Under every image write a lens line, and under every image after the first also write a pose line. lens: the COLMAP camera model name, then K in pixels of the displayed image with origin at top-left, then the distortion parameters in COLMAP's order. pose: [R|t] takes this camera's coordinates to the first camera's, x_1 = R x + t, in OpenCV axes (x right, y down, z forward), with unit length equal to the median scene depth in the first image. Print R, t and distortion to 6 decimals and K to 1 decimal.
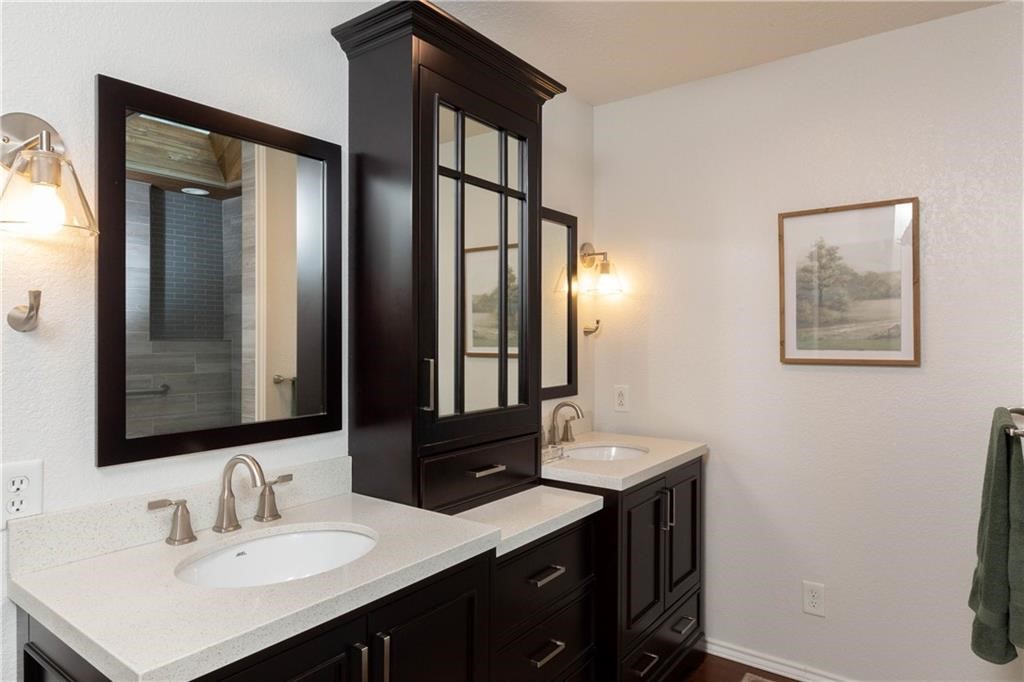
lens RADIAL K [[611.7, 0, 512.0], [0, 611.7, 341.0], [0, 0, 1]] dist [0.001351, 0.001644]
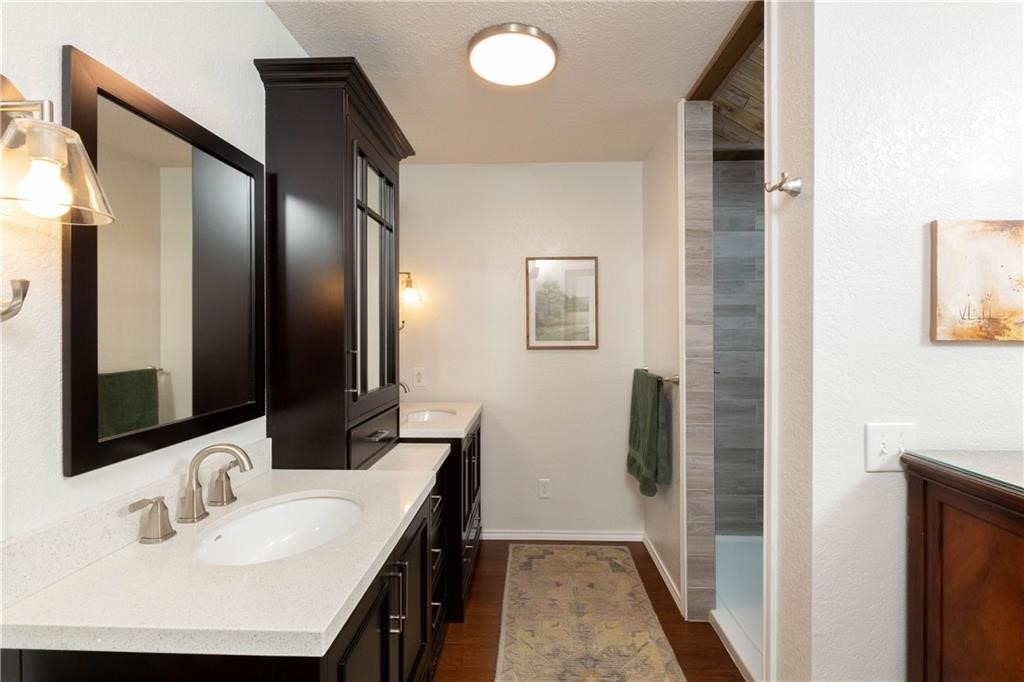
lens RADIAL K [[442.5, 0, 521.2], [0, 442.5, 337.3], [0, 0, 1]] dist [-0.001990, -0.000172]
pose [[0.820884, -0.007046, 0.571052, -0.308067], [0.006026, 0.999975, 0.003676, 0.000198], [-0.571063, 0.000423, 0.820906, 0.047760]]
